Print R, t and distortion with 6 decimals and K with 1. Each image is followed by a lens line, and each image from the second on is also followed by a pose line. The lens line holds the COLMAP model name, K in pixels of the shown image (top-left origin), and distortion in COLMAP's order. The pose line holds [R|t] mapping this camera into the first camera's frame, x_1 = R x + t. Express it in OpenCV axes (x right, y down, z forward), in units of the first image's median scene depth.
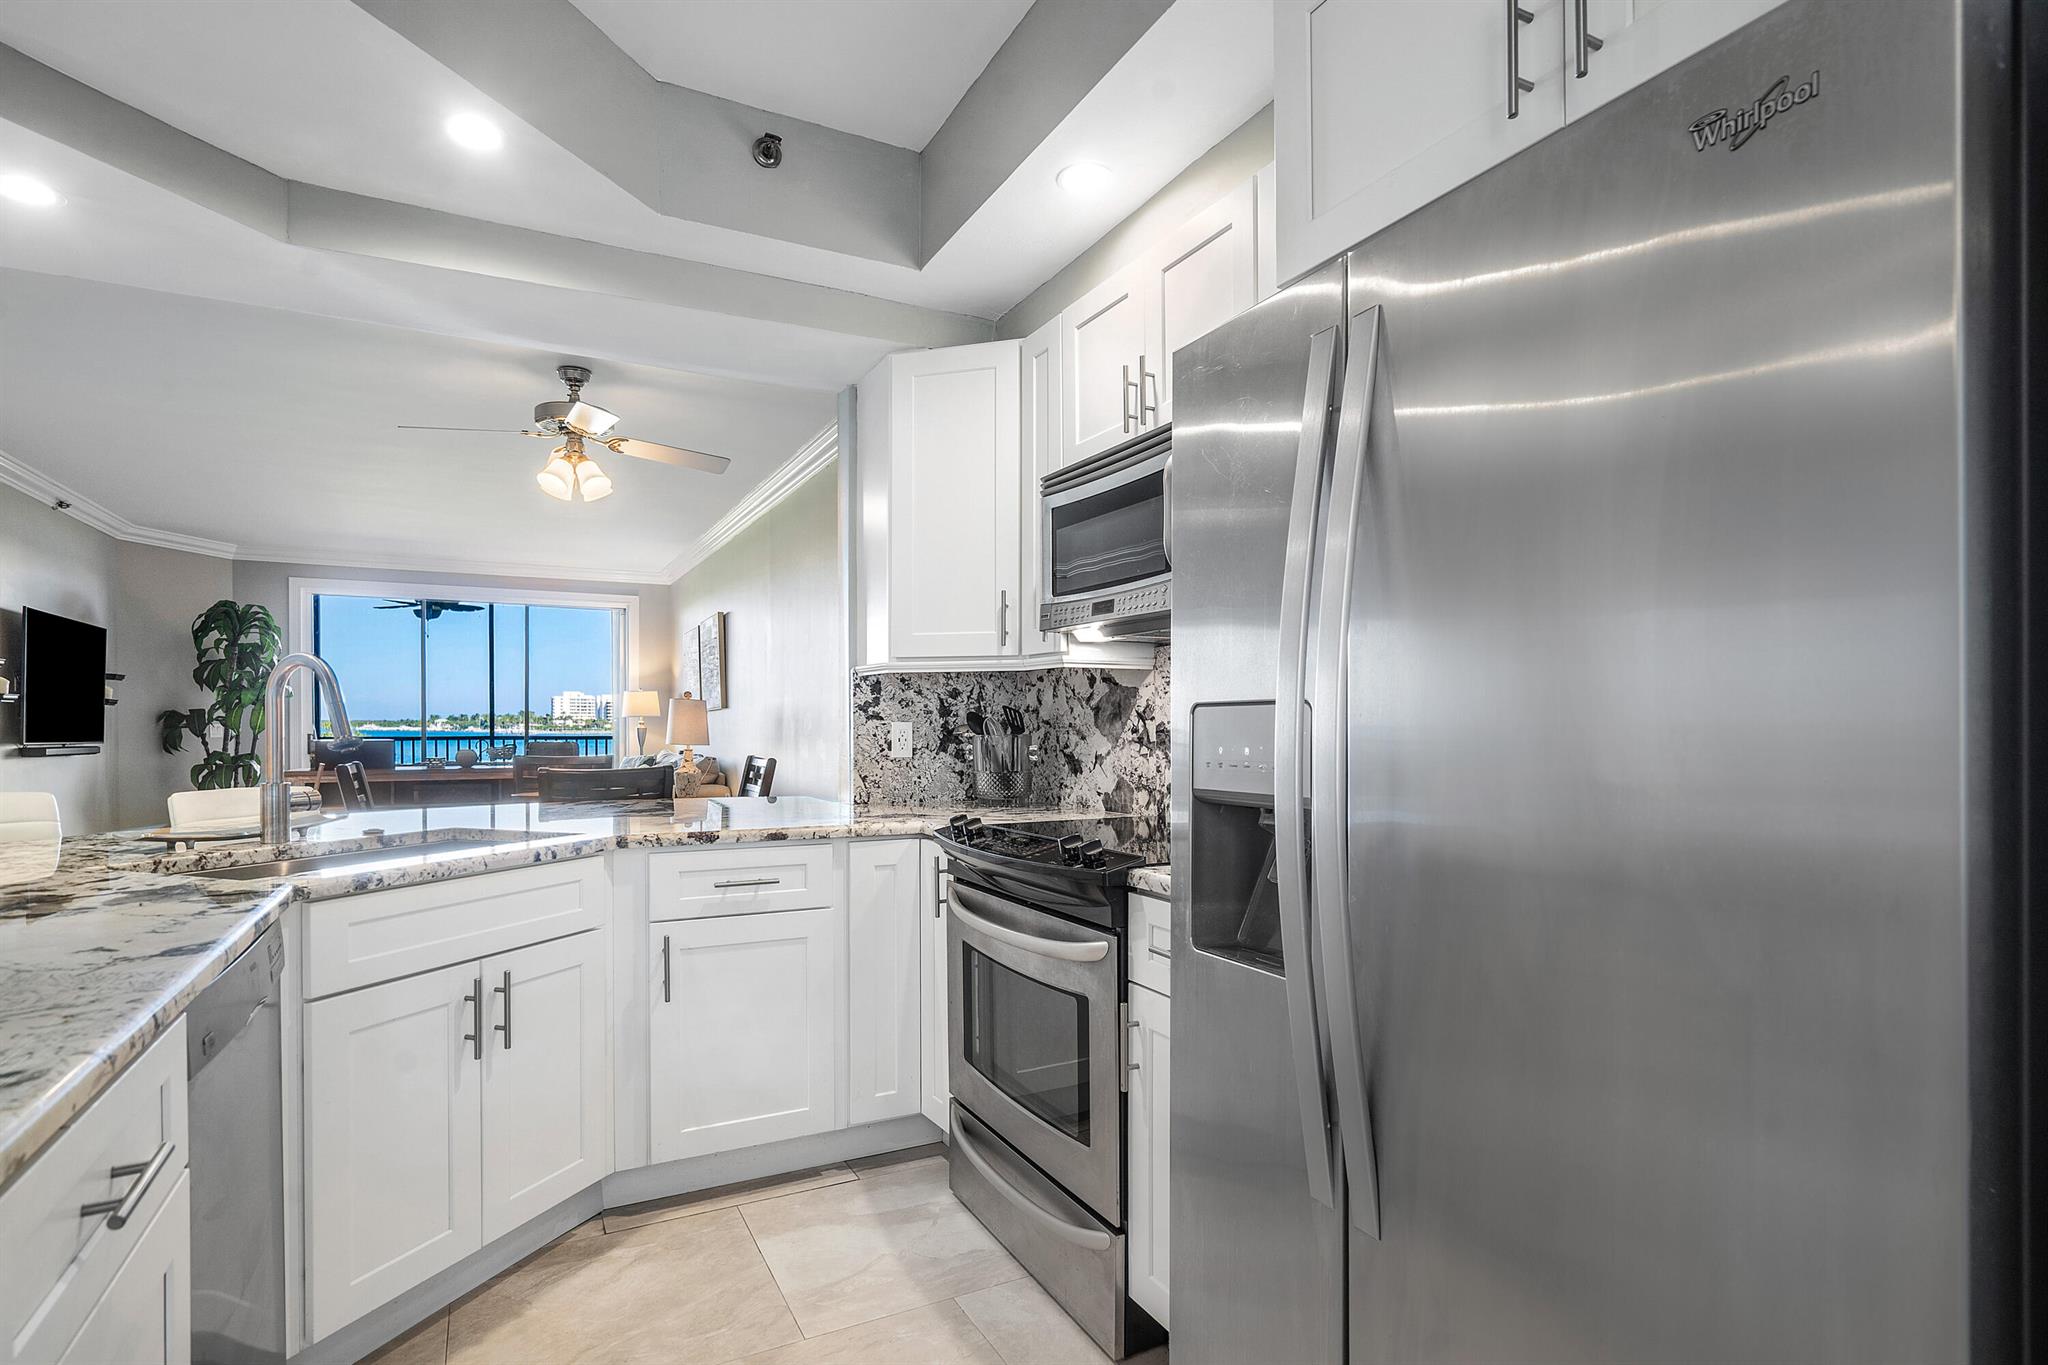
lens RADIAL K [[1033.0, 0, 1009.6], [0, 1033.0, 729.4], [0, 0, 1]] dist [-0.003386, -0.000528]
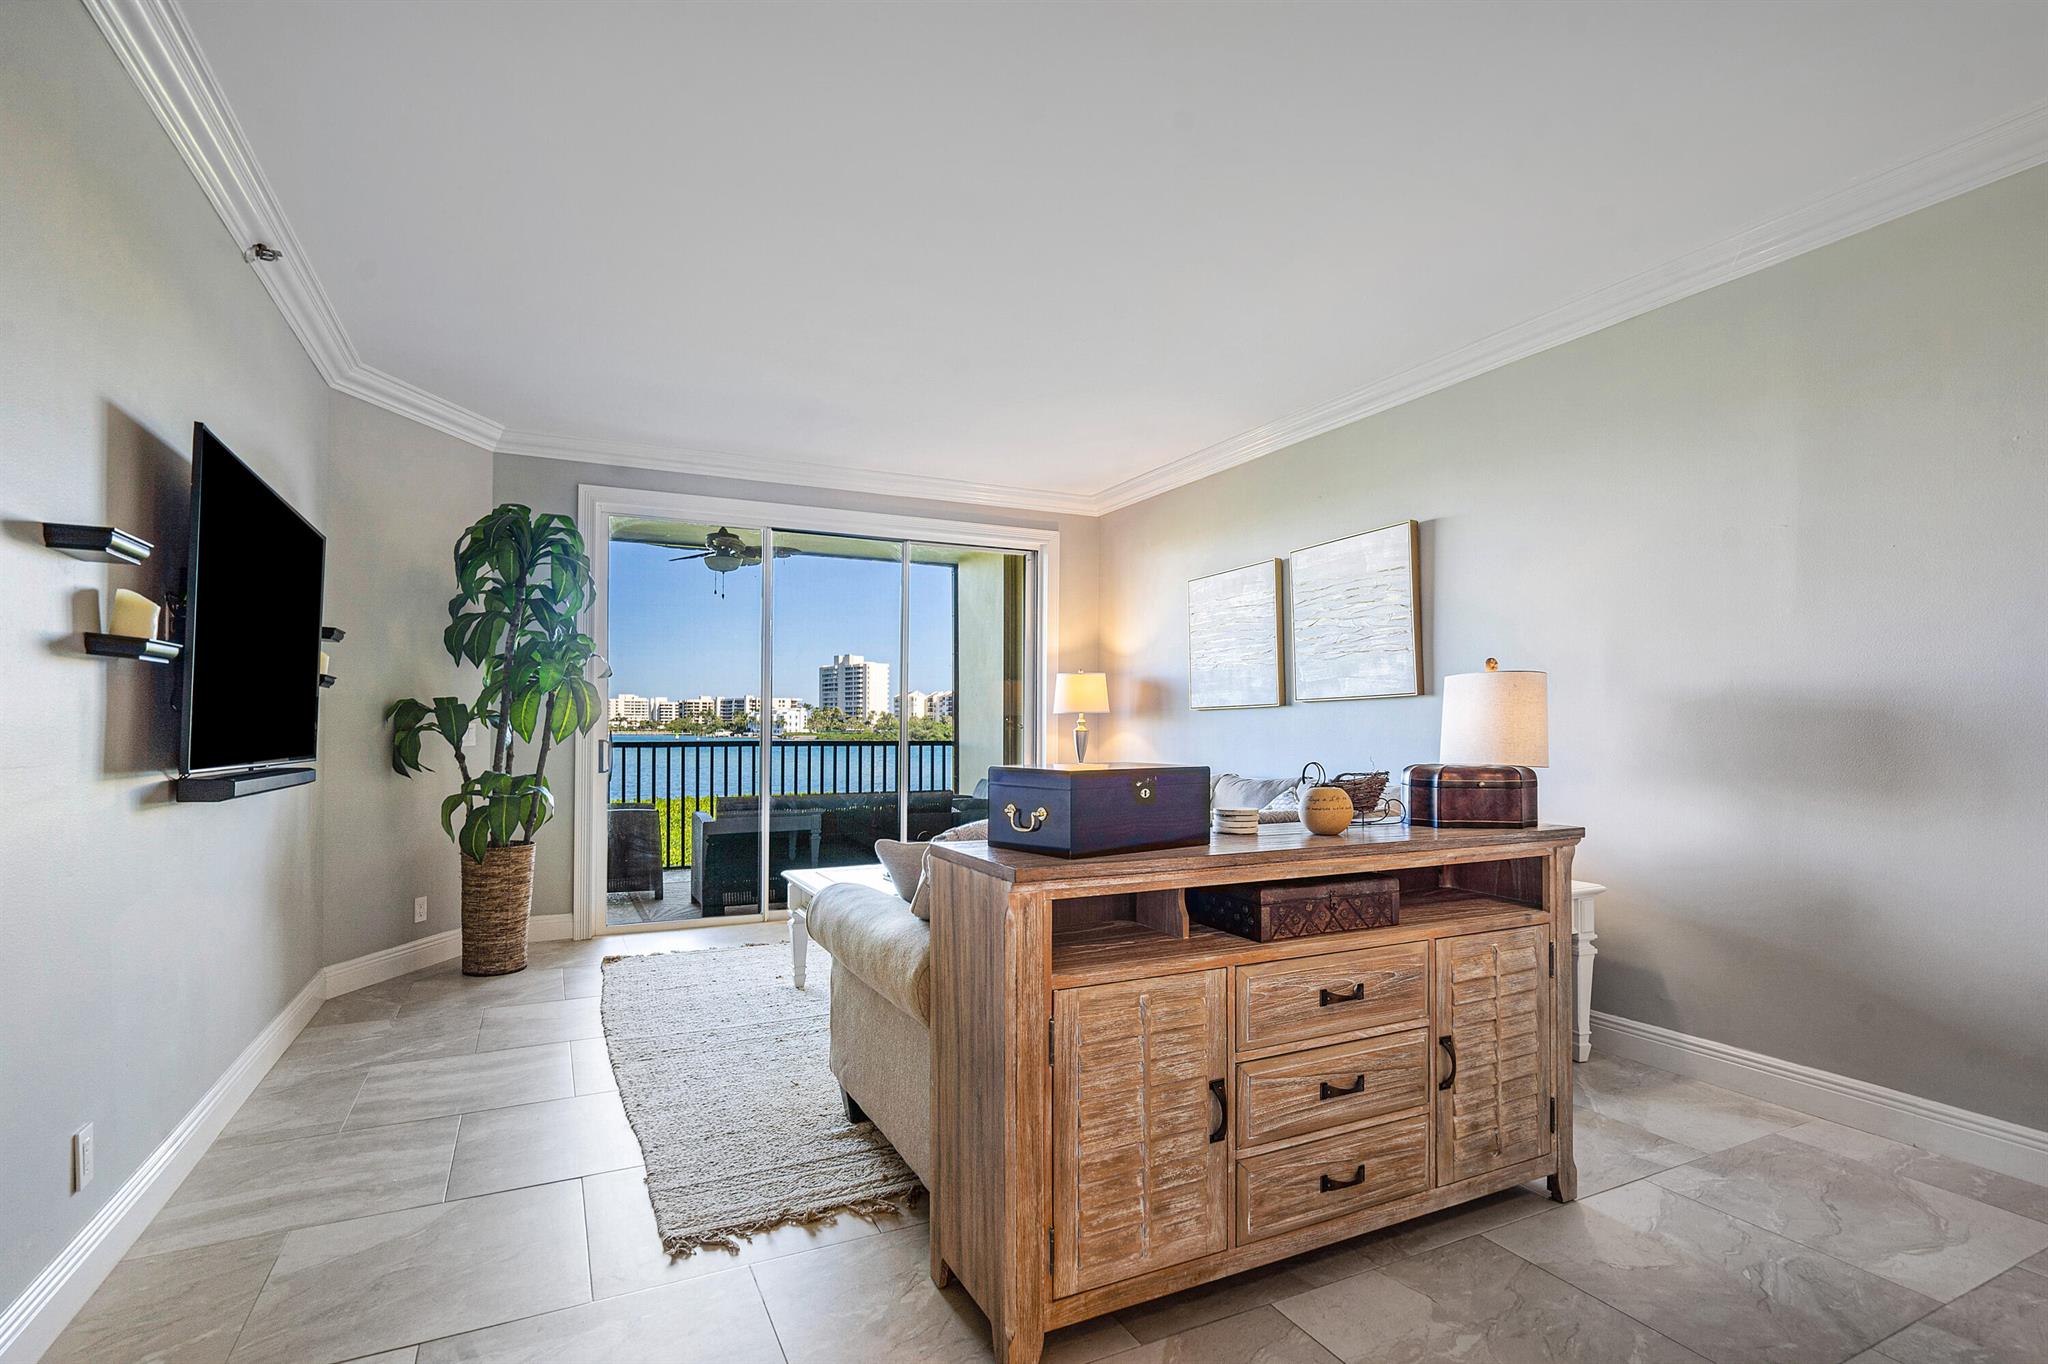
lens RADIAL K [[974.3, 0, 1017.4], [0, 974.3, 707.5], [0, 0, 1]] dist [0.000664, 0.000143]
pose [[0.999892, 0.001317, -0.014622, -0.465951], [-0.001670, 0.999706, -0.024172, -0.001531], [0.014586, 0.024194, 0.999601, 0.463309]]
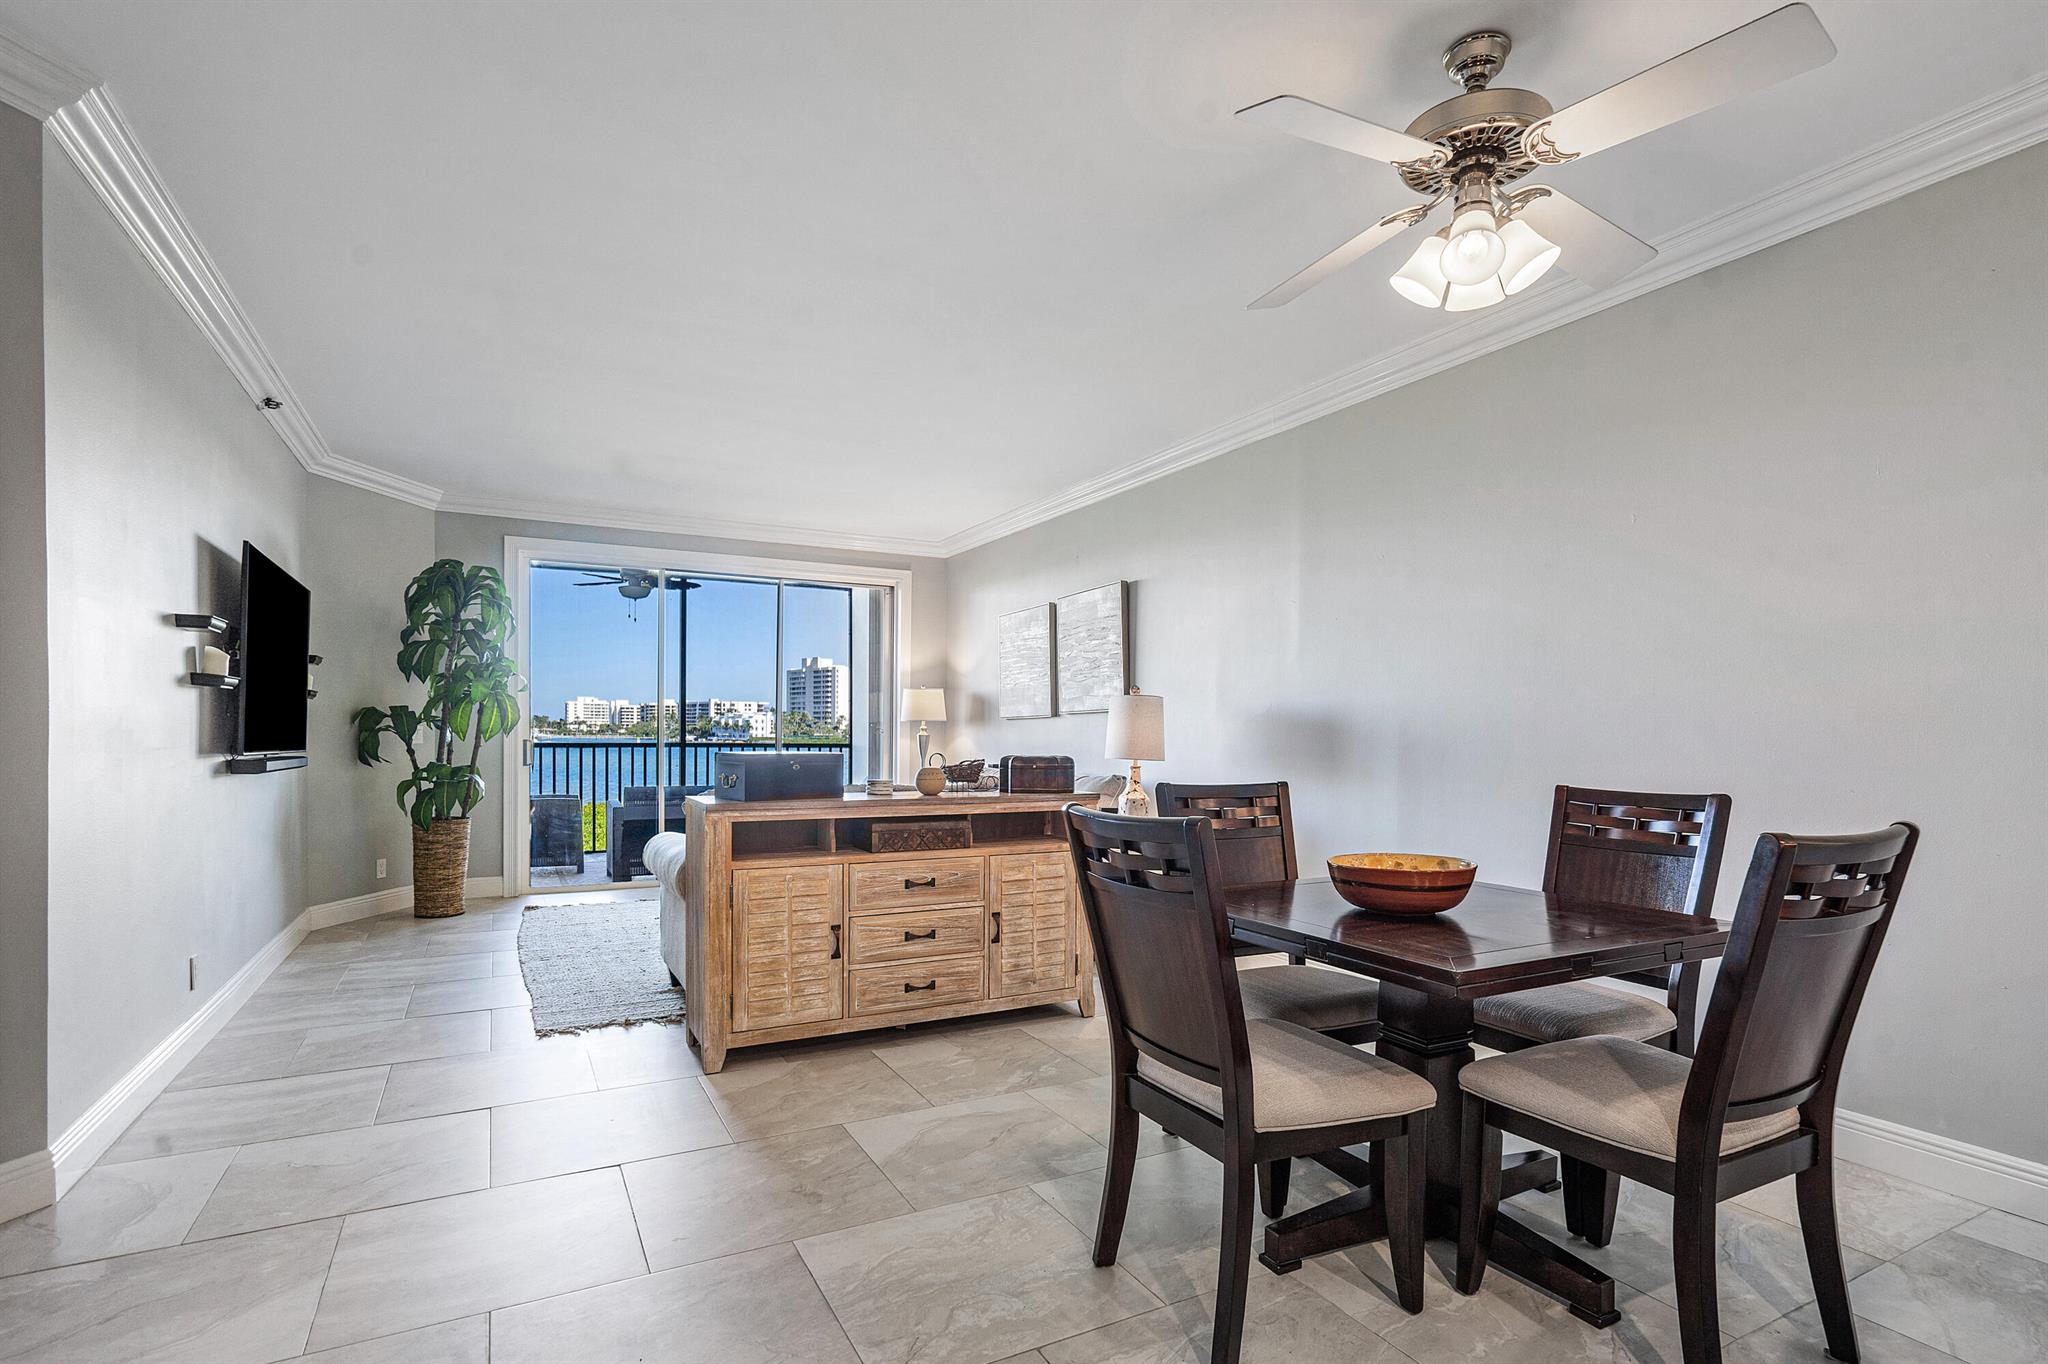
lens RADIAL K [[1003.1, 0, 1019.8], [0, 1003.1, 745.4], [0, 0, 1]] dist [0.002401, 0.000310]
pose [[0.999898, 0.008285, 0.011630, -0.349583], [-0.008375, 0.999935, 0.007735, -0.000407], [-0.011565, -0.007832, 0.999902, 0.266211]]
